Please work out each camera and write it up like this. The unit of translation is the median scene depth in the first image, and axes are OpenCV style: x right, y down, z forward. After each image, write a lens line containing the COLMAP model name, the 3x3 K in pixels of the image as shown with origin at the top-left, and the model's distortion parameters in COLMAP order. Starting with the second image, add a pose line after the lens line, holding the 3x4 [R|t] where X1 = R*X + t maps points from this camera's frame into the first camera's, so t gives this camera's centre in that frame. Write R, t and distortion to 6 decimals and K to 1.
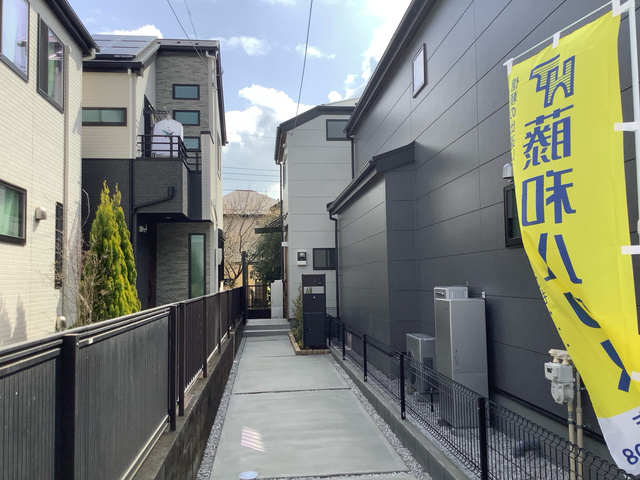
lens RADIAL K [[576.1, 0, 316.6], [0, 576.1, 238.1], [0, 0, 1]] dist [0.016275, -0.049710]
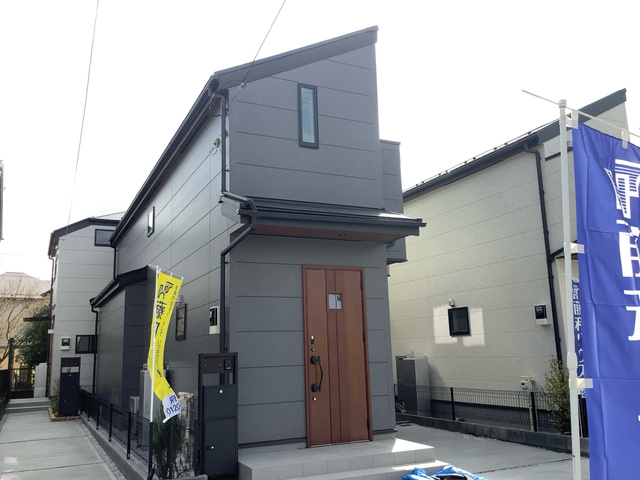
lens RADIAL K [[576.1, 0, 322.9], [0, 576.1, 238.8], [0, 0, 1]] dist [0.016275, -0.049710]
pose [[0.932799, 0.057330, 0.355809, 0.035318], [-0.007961, 0.990303, -0.138693, -0.019471], [-0.360310, 0.126540, 0.924210, -0.331549]]
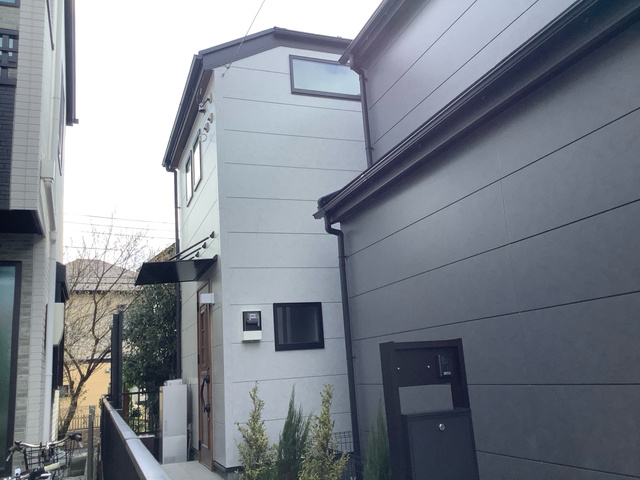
lens RADIAL K [[576.1, 0, 326.8], [0, 576.1, 244.9], [0, 0, 1]] dist [0.016275, -0.049710]
pose [[0.960996, 0.006802, 0.276477, -0.099734], [0.035154, 0.988584, -0.146513, 0.042697], [-0.274318, 0.150518, 0.949786, 0.560535]]
